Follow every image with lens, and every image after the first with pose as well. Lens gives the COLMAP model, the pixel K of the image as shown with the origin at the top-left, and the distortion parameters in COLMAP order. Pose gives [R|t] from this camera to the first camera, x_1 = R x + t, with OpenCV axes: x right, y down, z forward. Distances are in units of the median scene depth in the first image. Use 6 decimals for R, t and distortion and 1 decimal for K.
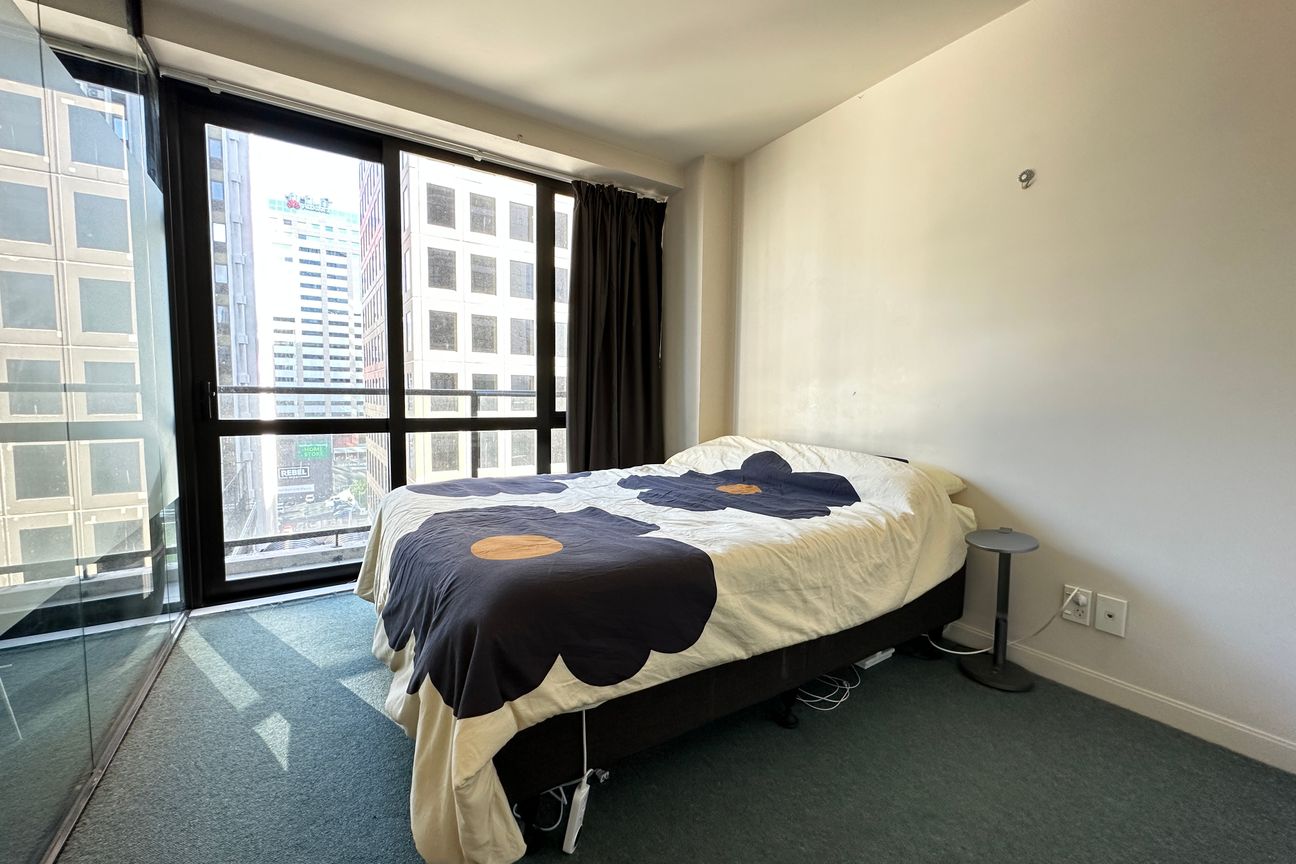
lens RADIAL K [[502.8, 0, 648.0], [0, 502.8, 432.0], [0, 0, 1]] dist [-0.000034, 0.000033]
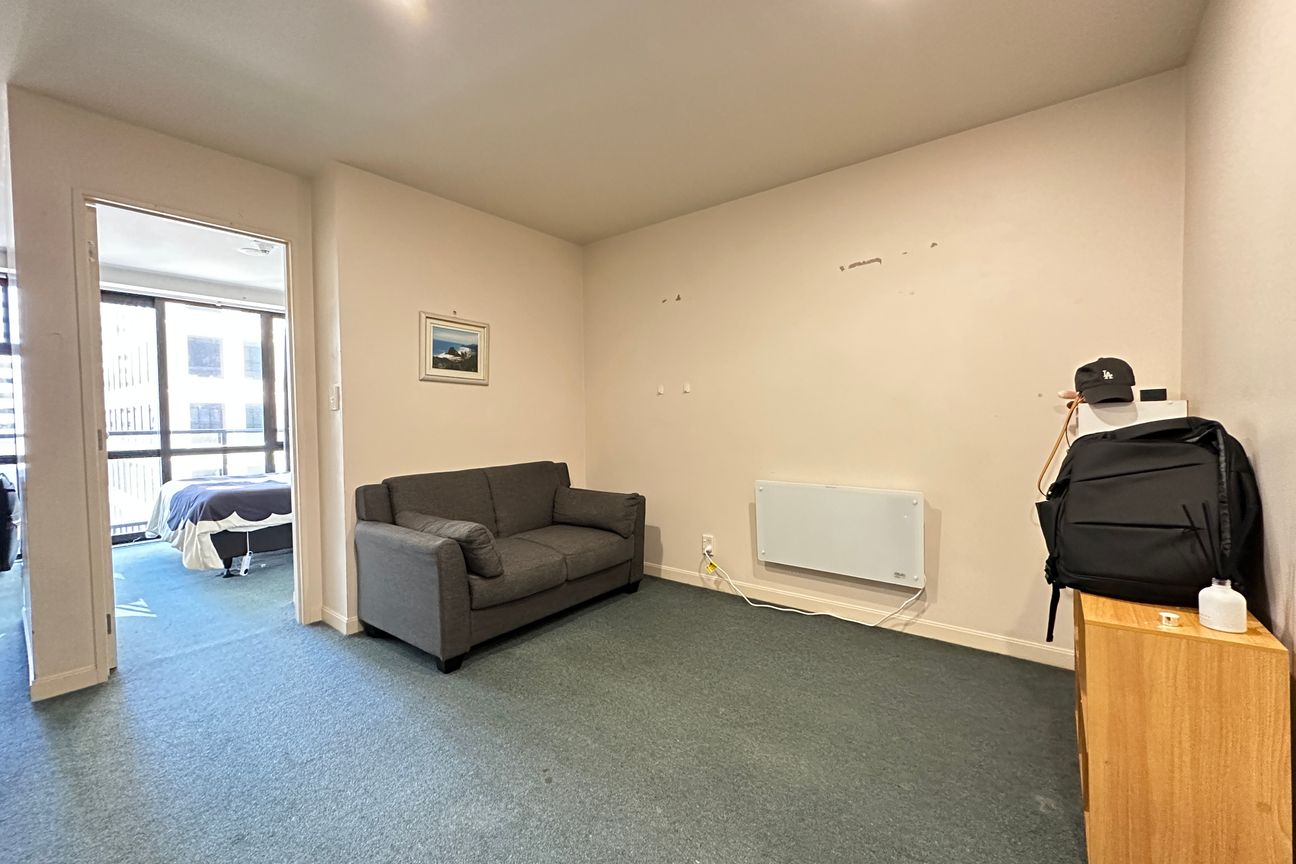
lens RADIAL K [[514.6, 0, 648.0], [0, 514.6, 432.0], [0, 0, 1]] dist [-0.001079, 0.000090]
pose [[0.948782, -0.031514, 0.314355, 0.293005], [0.046462, 0.998112, -0.040170, 0.036415], [-0.312496, 0.052718, 0.948455, -0.673257]]
